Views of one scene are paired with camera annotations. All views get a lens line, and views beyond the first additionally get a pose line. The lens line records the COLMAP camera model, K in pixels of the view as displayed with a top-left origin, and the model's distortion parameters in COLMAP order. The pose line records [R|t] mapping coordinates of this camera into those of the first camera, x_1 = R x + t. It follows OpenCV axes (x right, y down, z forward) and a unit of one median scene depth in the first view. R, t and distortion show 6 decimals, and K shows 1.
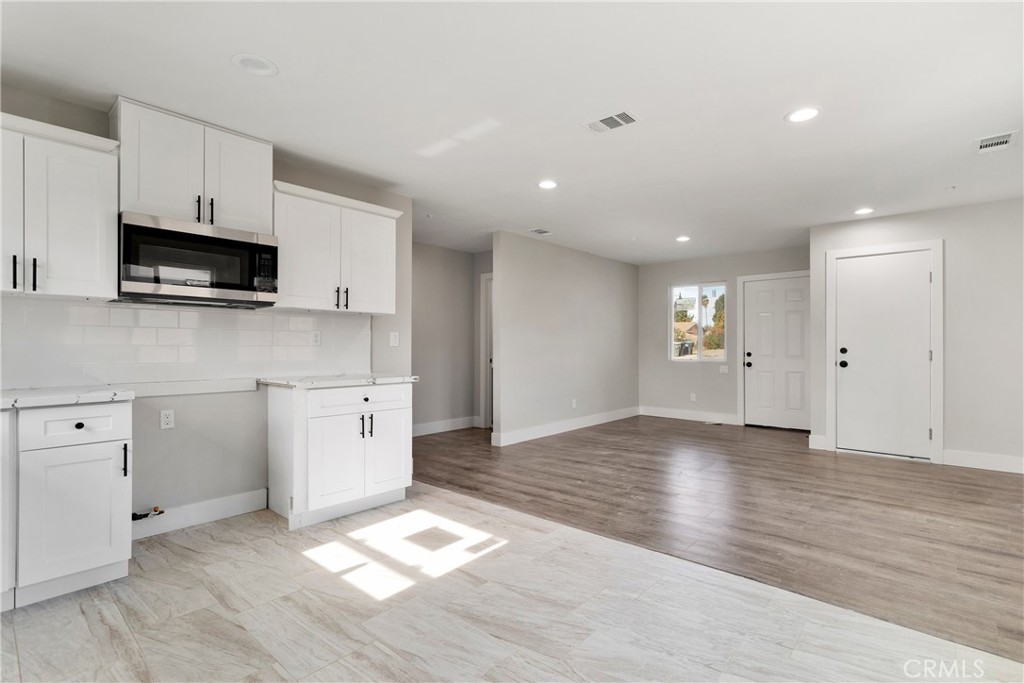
lens RADIAL K [[487.2, 0, 522.9], [0, 487.2, 343.8], [0, 0, 1]] dist [0.002878, 0.000088]
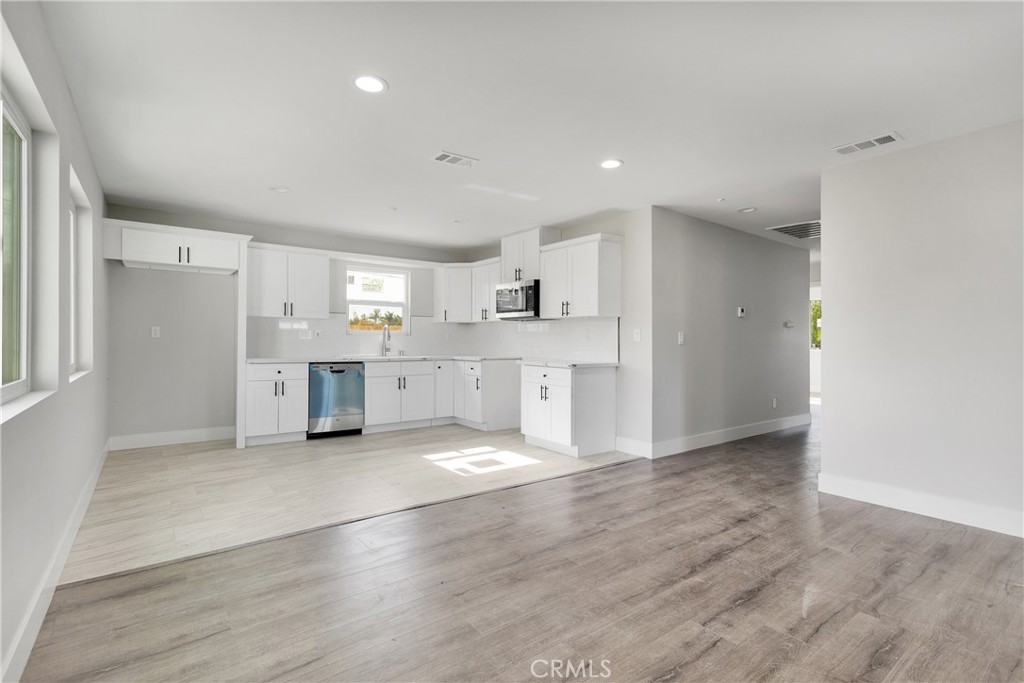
lens RADIAL K [[486.9, 0, 512.0], [0, 486.9, 341.5], [0, 0, 1]] dist [-0.002768, -0.000148]
pose [[-0.216922, -0.002452, -0.976186, 0.996125], [-0.003733, 0.999992, -0.001682, 0.008914], [0.976182, 0.003279, -0.216930, 1.033427]]
